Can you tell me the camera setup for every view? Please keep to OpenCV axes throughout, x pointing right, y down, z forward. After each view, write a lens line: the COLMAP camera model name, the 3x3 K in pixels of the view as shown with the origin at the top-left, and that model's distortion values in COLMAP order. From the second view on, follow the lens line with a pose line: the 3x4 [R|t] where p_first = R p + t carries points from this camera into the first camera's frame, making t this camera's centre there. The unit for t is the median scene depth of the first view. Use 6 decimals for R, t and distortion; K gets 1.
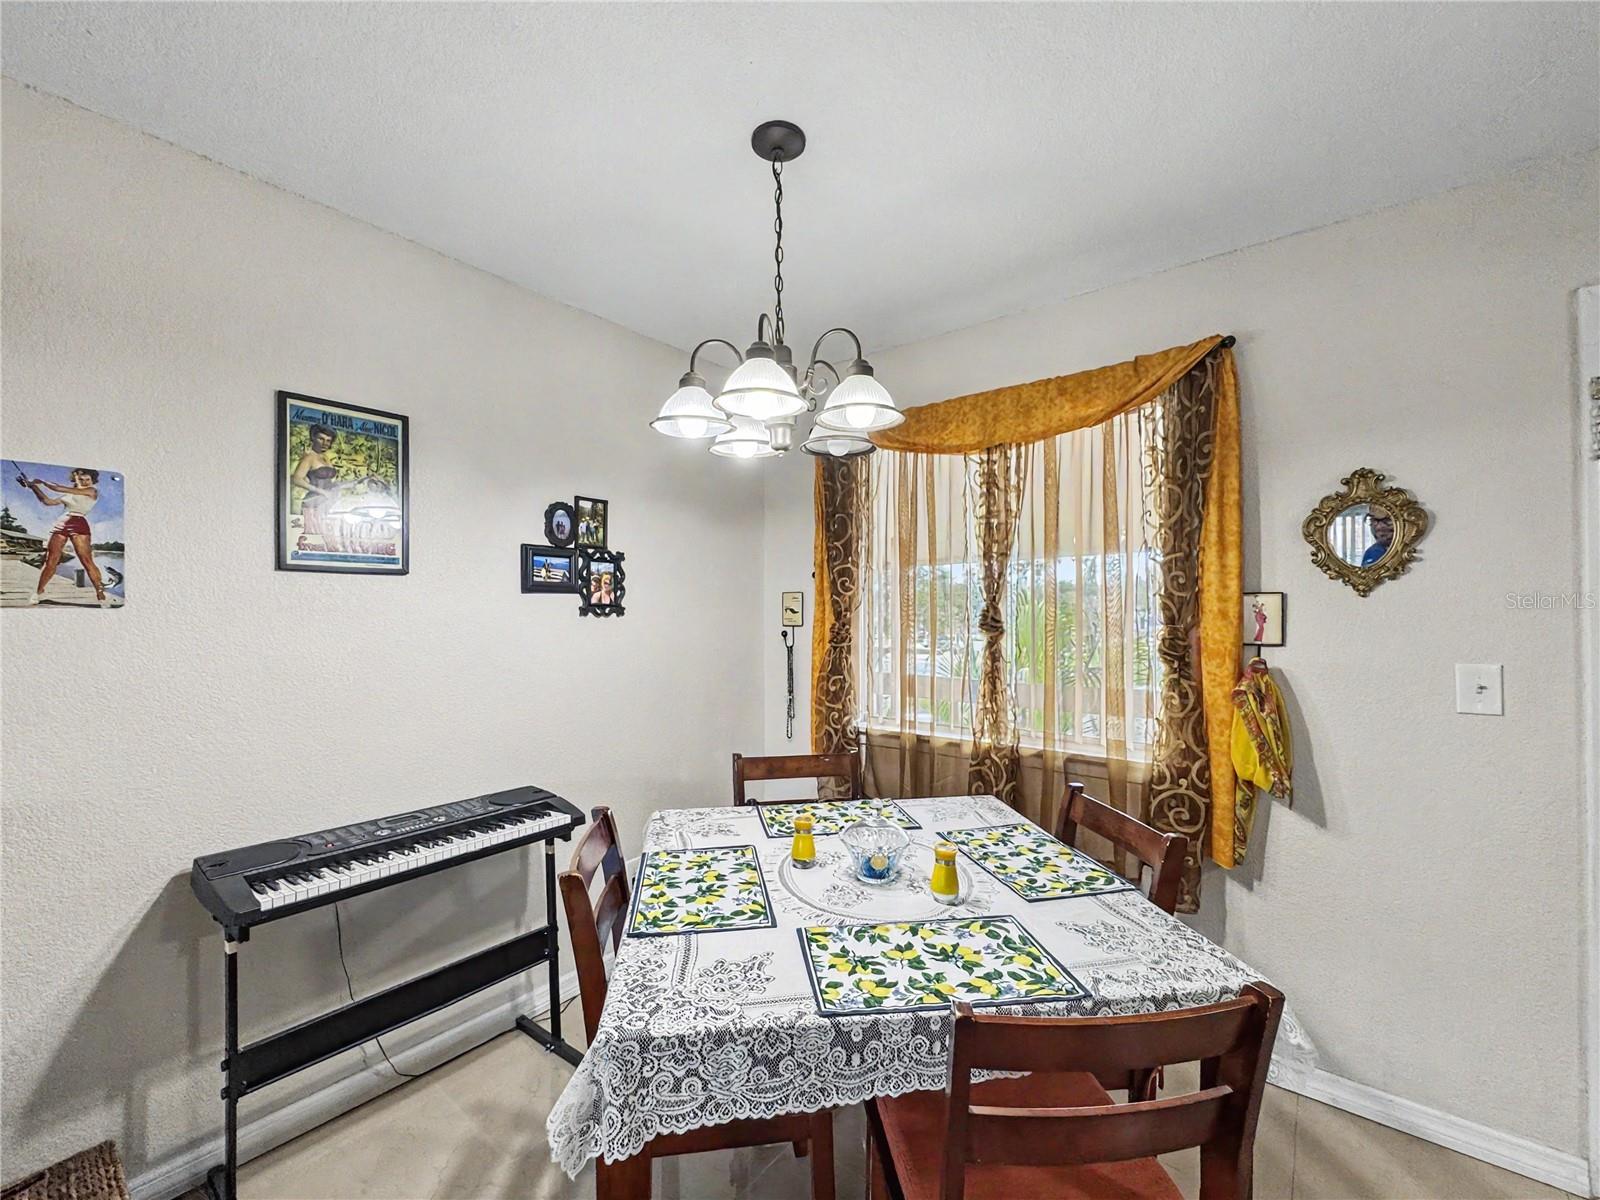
lens RADIAL K [[662.8, 0, 798.9], [0, 662.8, 610.6], [0, 0, 1]] dist [-0.006823, 0.000221]
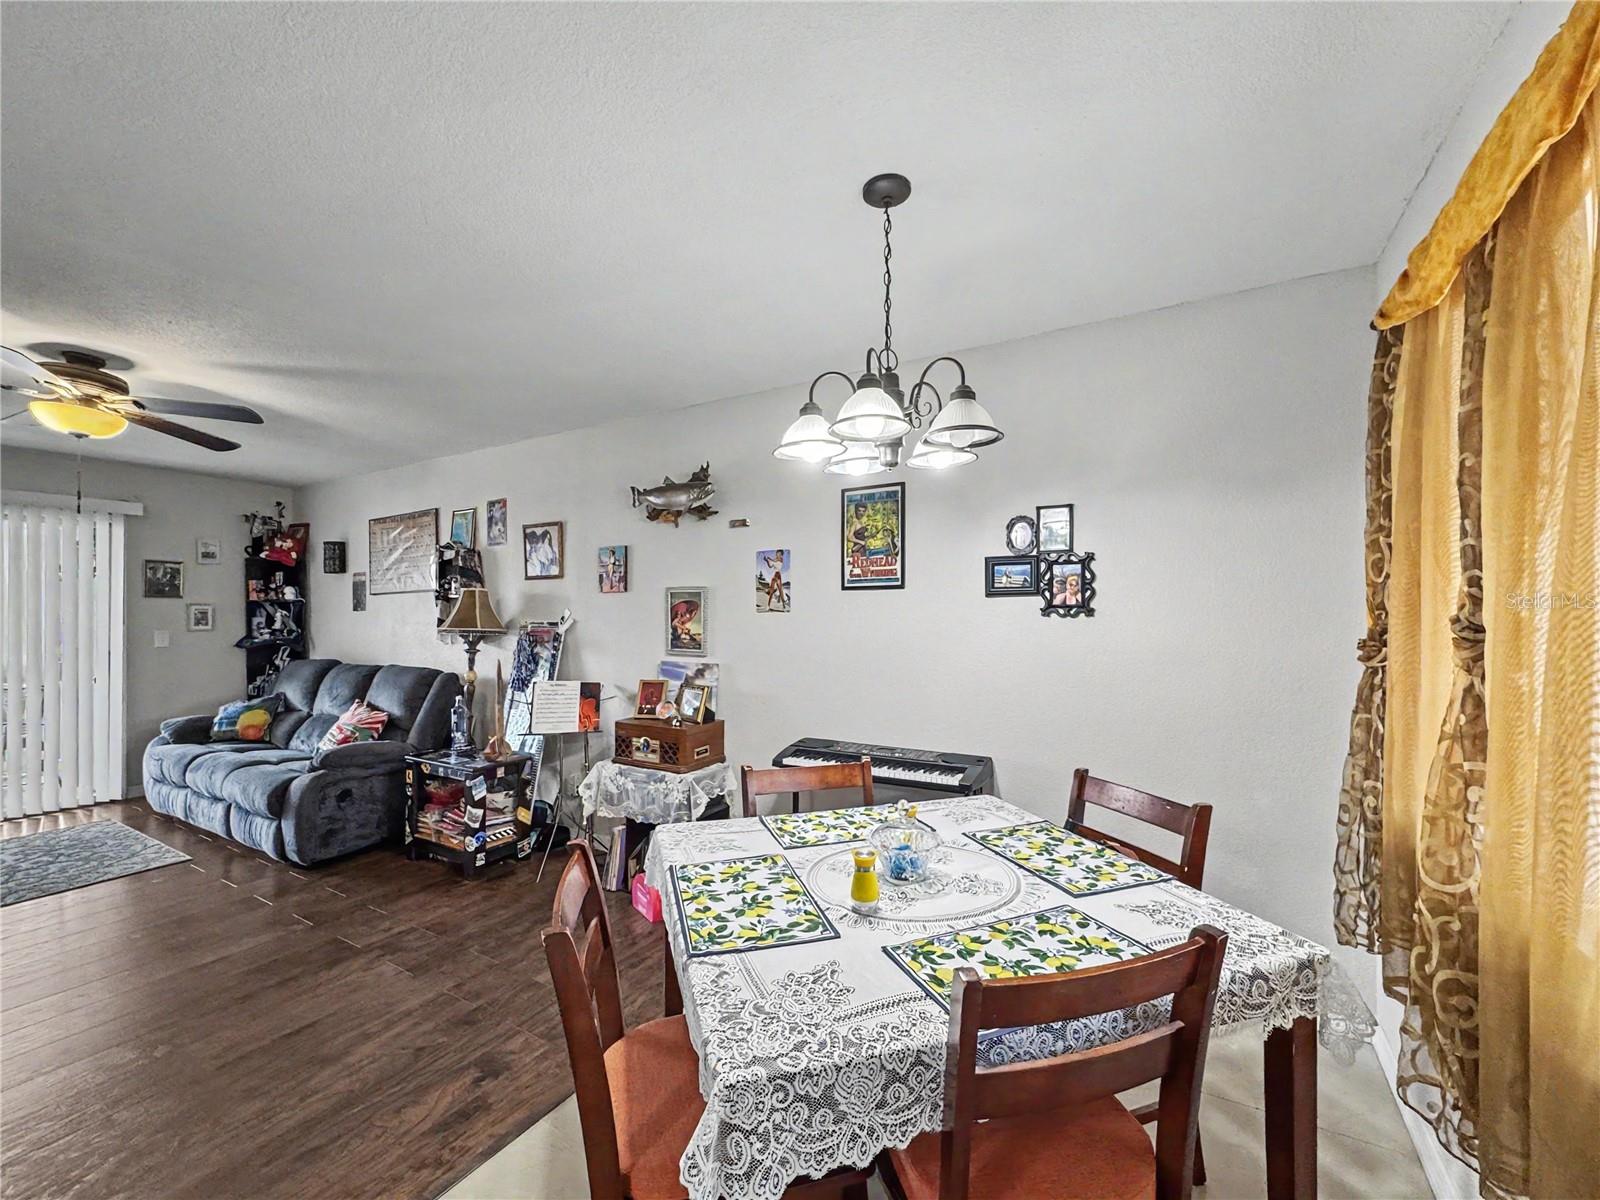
lens RADIAL K [[662.8, 0, 798.9], [0, 662.8, 616.4], [0, 0, 1]] dist [-0.006823, 0.000221]
pose [[0.138992, 0.000571, -0.990293, 1.100191], [0.005022, 0.999987, 0.001282, 0.007339], [0.990281, -0.005151, 0.138987, 0.722982]]
